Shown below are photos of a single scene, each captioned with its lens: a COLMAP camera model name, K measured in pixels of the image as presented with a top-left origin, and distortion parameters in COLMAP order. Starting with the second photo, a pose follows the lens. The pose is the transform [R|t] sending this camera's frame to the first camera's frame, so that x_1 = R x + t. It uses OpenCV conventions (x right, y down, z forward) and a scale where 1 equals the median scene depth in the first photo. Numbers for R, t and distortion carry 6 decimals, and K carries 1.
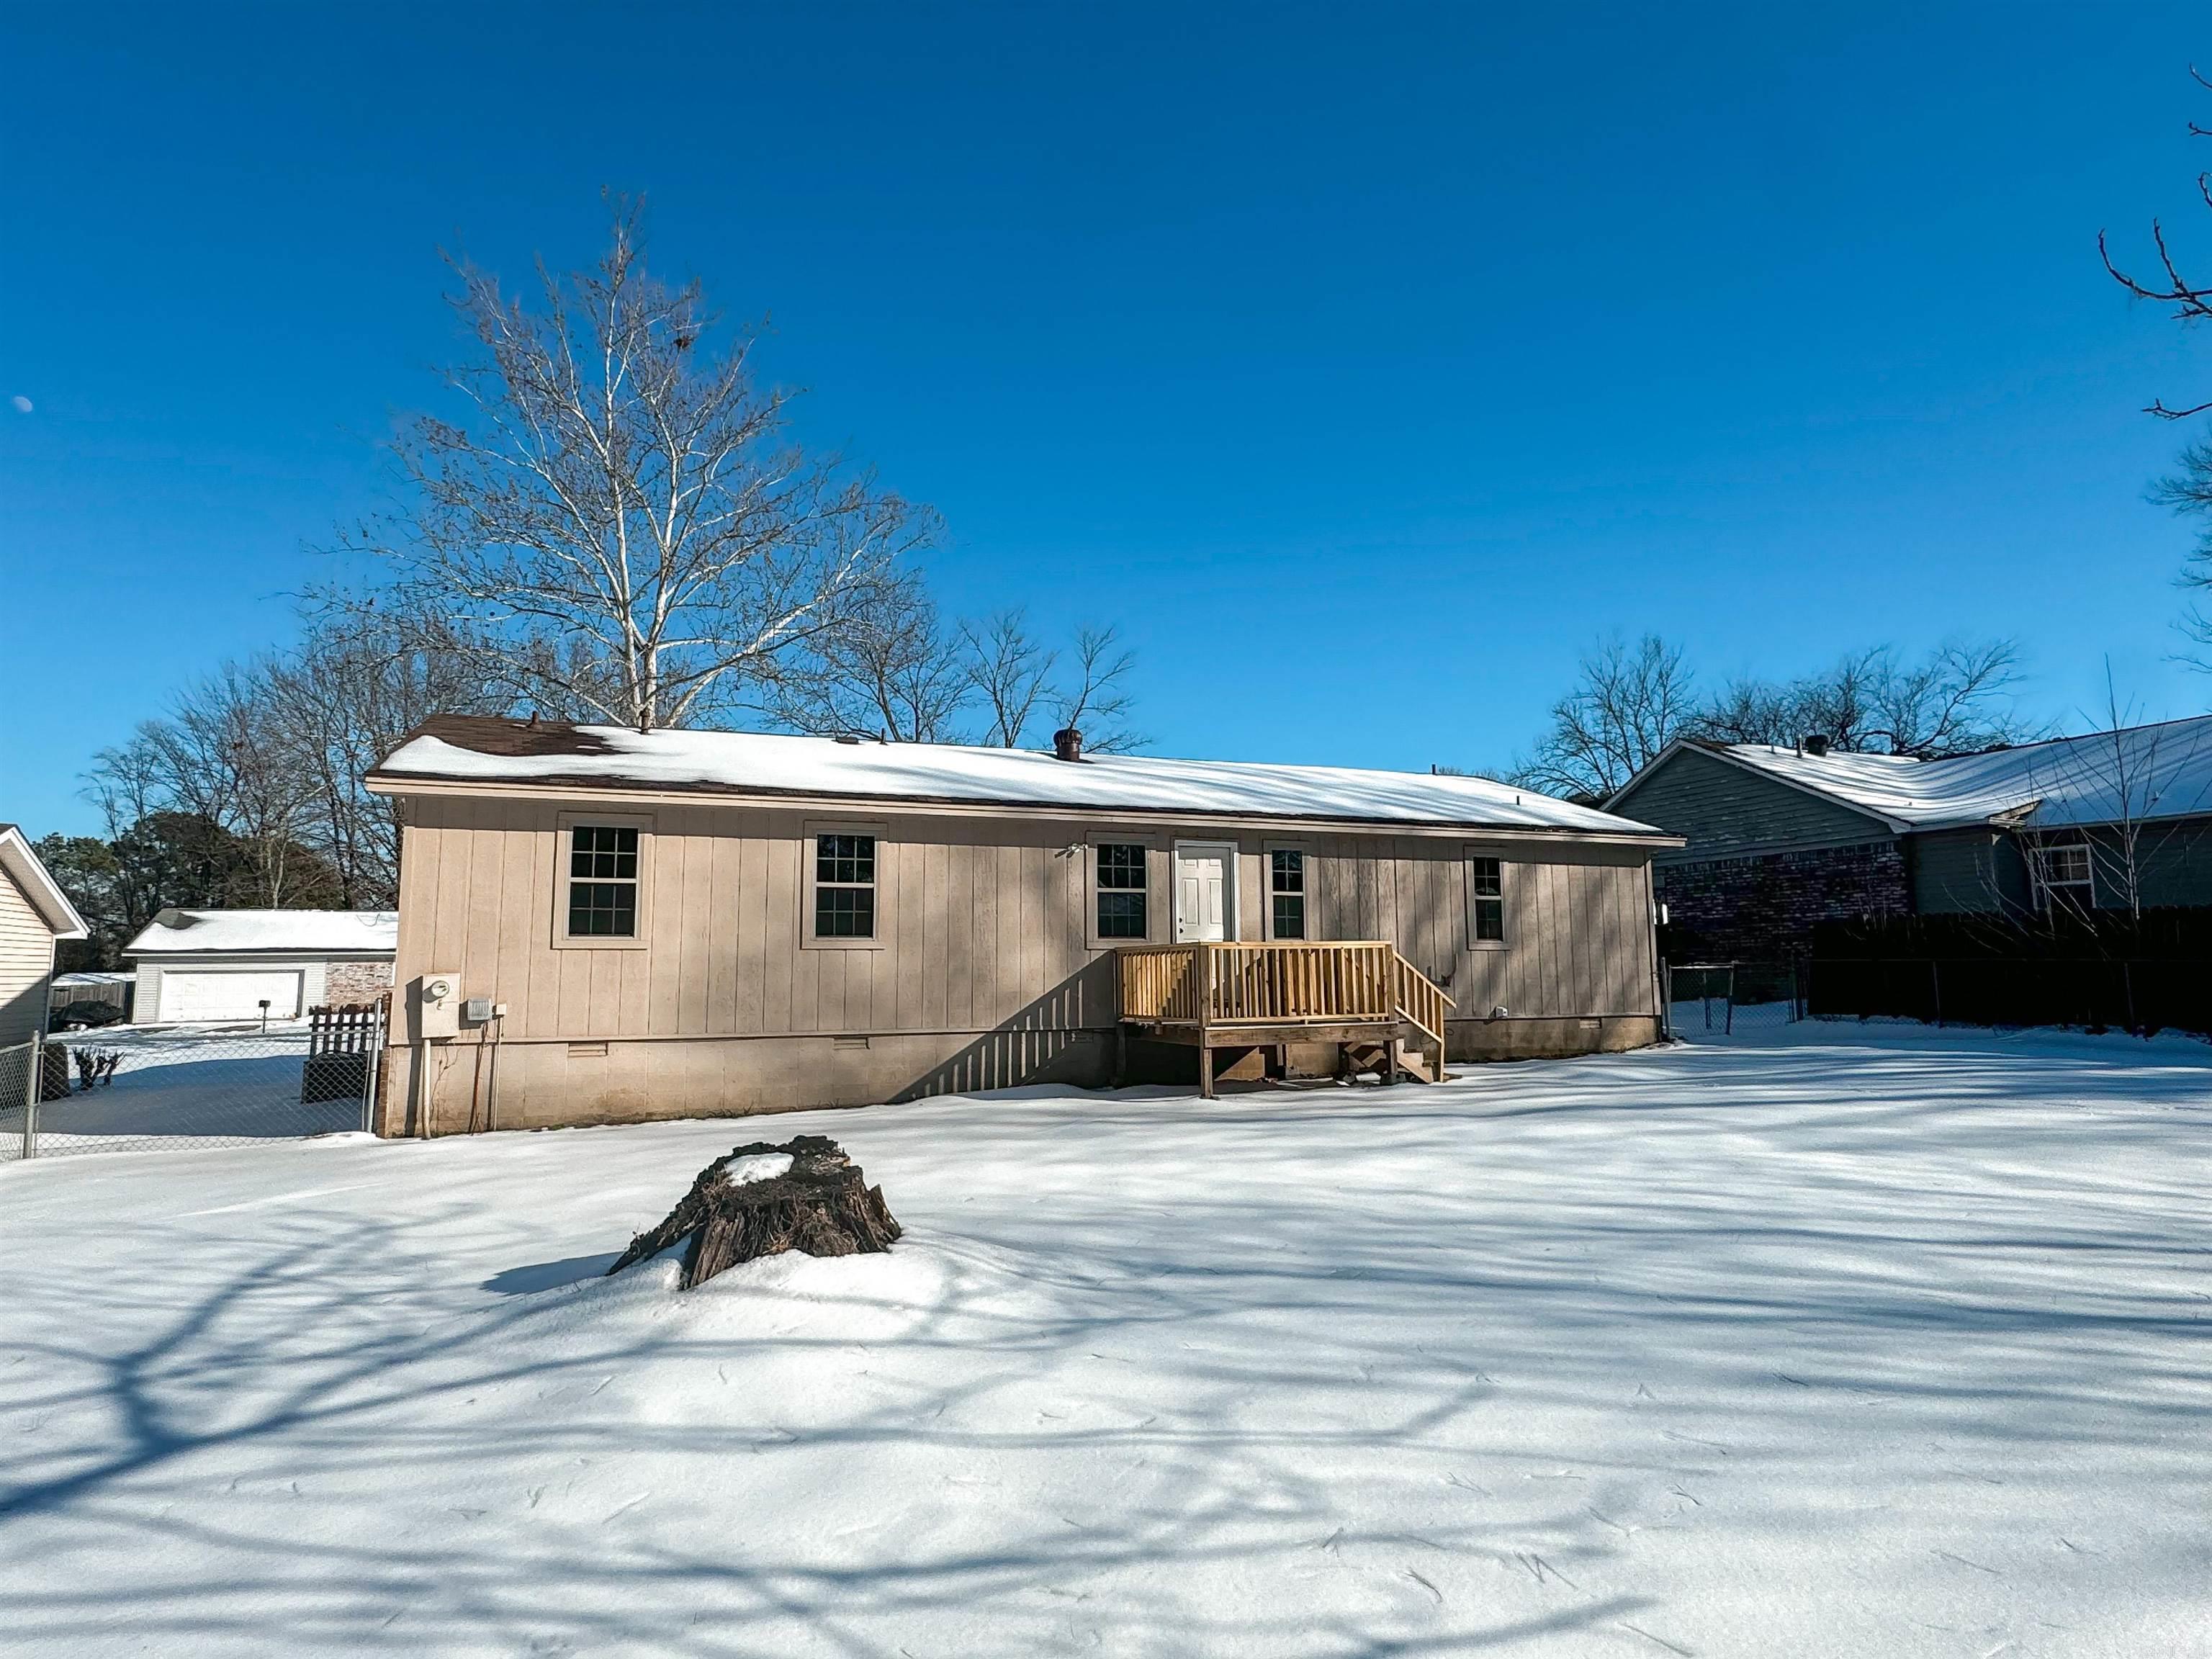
lens RADIAL K [[1242.9, 0, 1101.8], [0, 1242.9, 822.0], [0, 0, 1]] dist [0.000417, -0.000493]
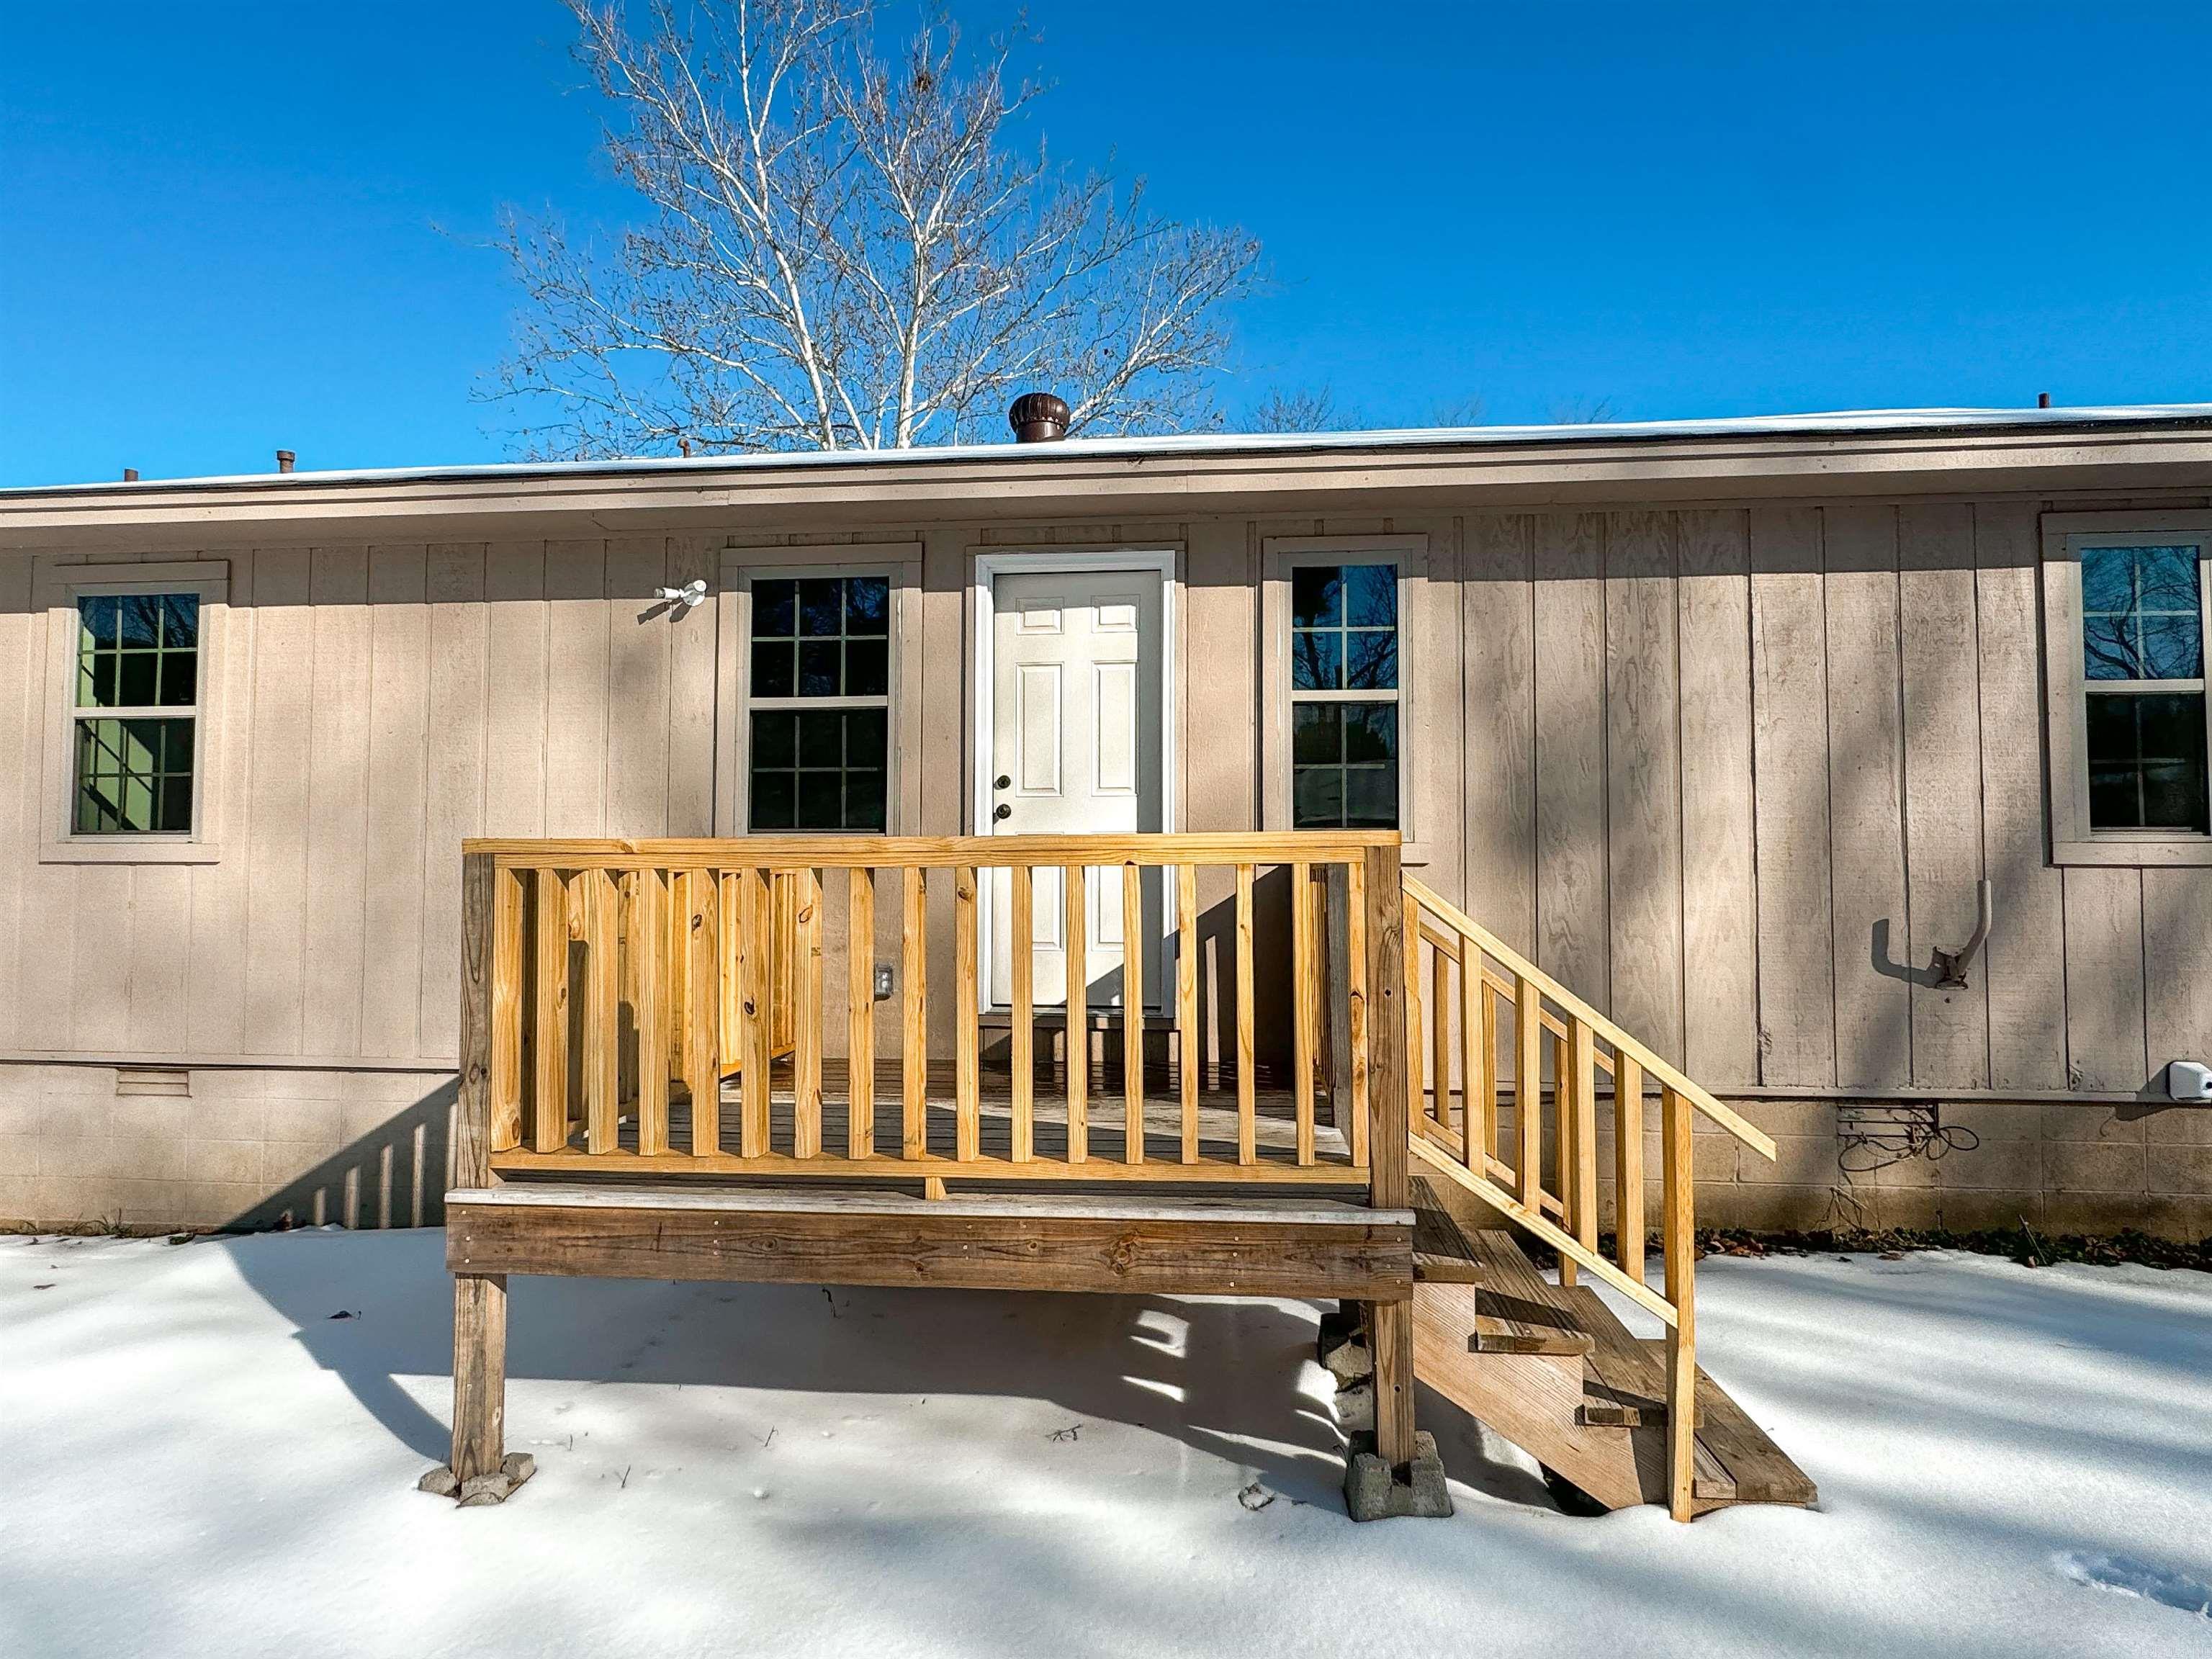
lens RADIAL K [[1242.9, 0, 1101.8], [0, 1242.9, 822.0], [0, 0, 1]] dist [0.000417, -0.000493]
pose [[0.886960, -0.012708, -0.461671, 0.259726], [0.047972, 0.996749, 0.064727, 0.070670], [0.459348, -0.079557, 0.884686, 0.714227]]
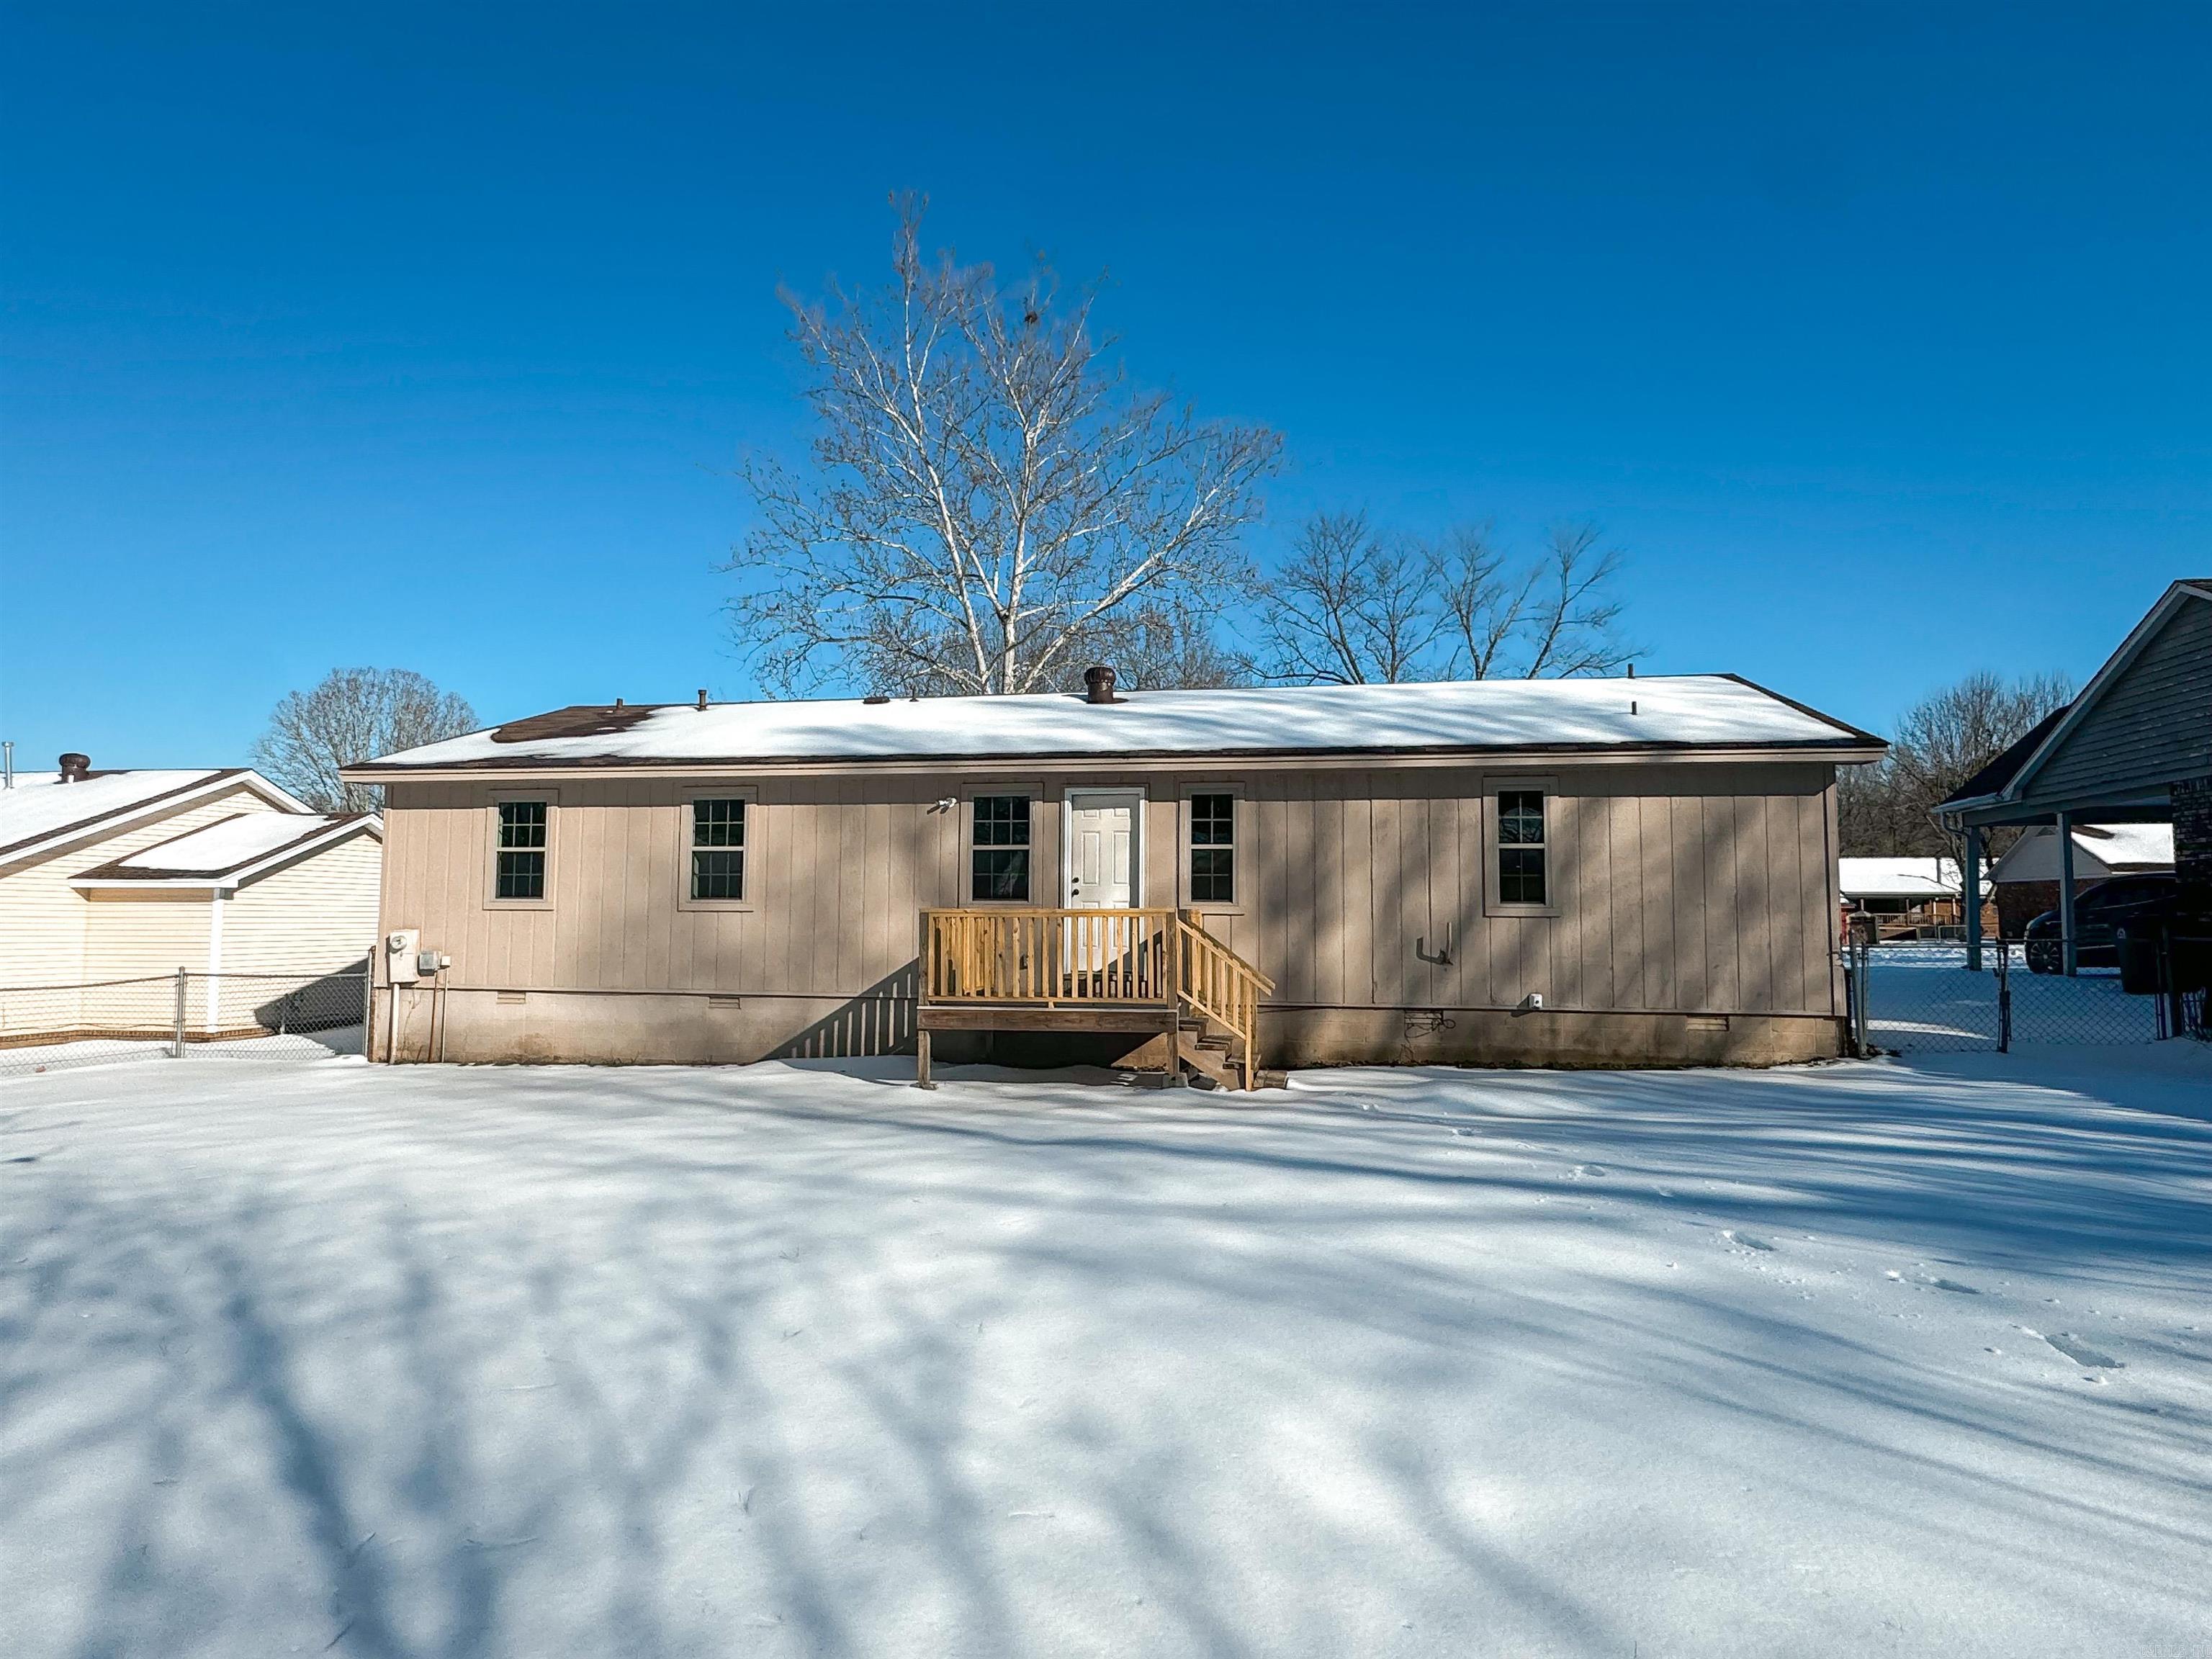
lens RADIAL K [[1242.9, 0, 1101.8], [0, 1242.9, 822.0], [0, 0, 1]] dist [0.000417, -0.000493]
pose [[0.848309, -0.027273, -0.528798, 0.556604], [0.051925, 0.998144, 0.031821, 0.011684], [0.526949, -0.054452, 0.848151, 0.277020]]
